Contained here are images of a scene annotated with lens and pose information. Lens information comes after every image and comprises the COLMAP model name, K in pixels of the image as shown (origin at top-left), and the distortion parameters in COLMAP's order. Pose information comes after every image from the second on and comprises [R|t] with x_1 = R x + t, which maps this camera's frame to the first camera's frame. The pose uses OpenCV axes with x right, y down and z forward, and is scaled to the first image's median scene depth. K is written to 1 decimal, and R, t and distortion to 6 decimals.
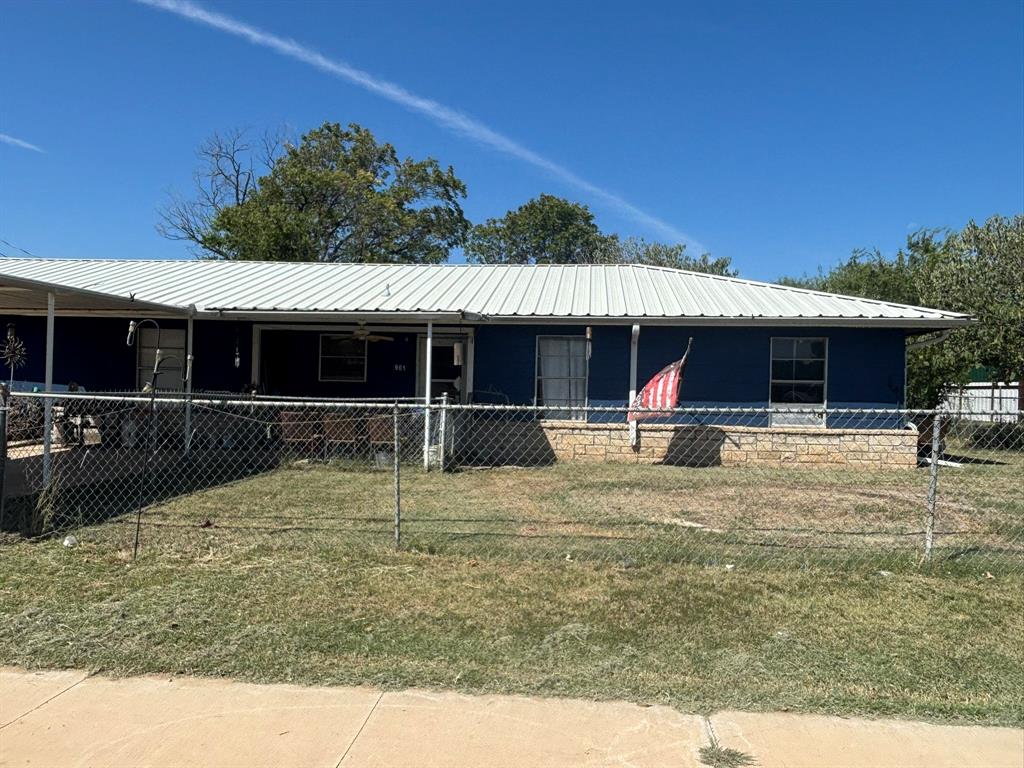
lens RADIAL K [[727.3, 0, 512.0], [0, 727.3, 384.0], [0, 0, 1]] dist [0.034769, -0.086540]
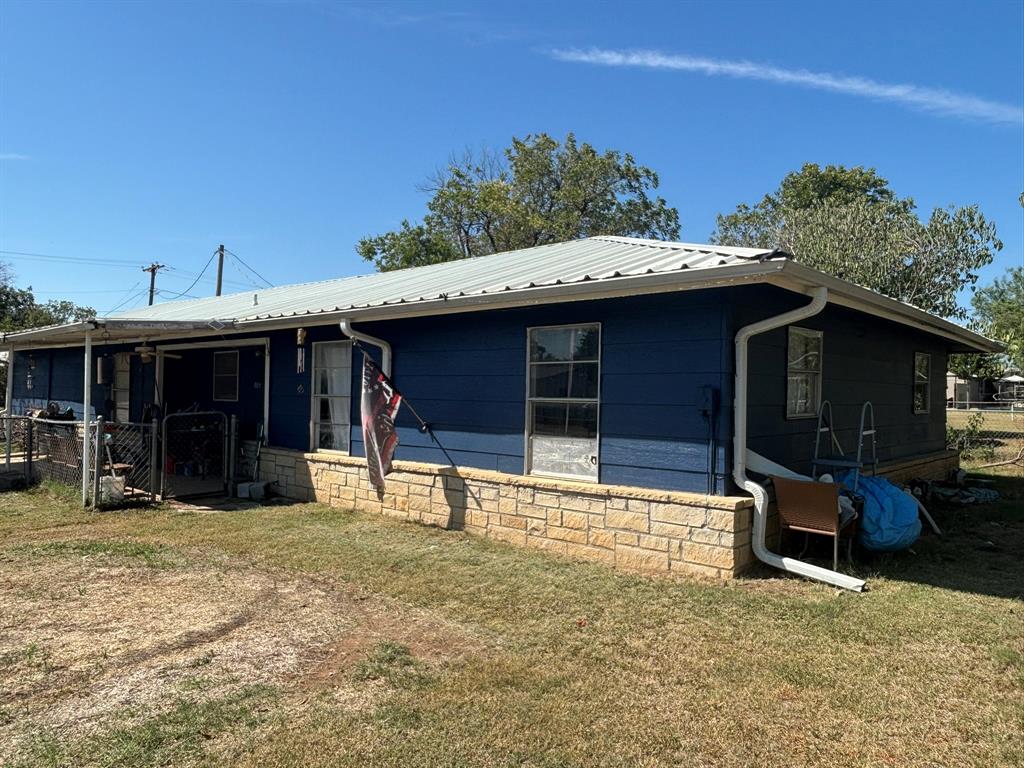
lens RADIAL K [[714.9, 0, 512.0], [0, 714.9, 384.0], [0, 0, 1]] dist [0.001276, -0.000523]
pose [[0.810851, -0.018533, -0.584959, 0.701272], [0.005593, 0.999698, -0.023921, -0.002345], [0.585226, 0.016124, 0.810710, 0.516983]]
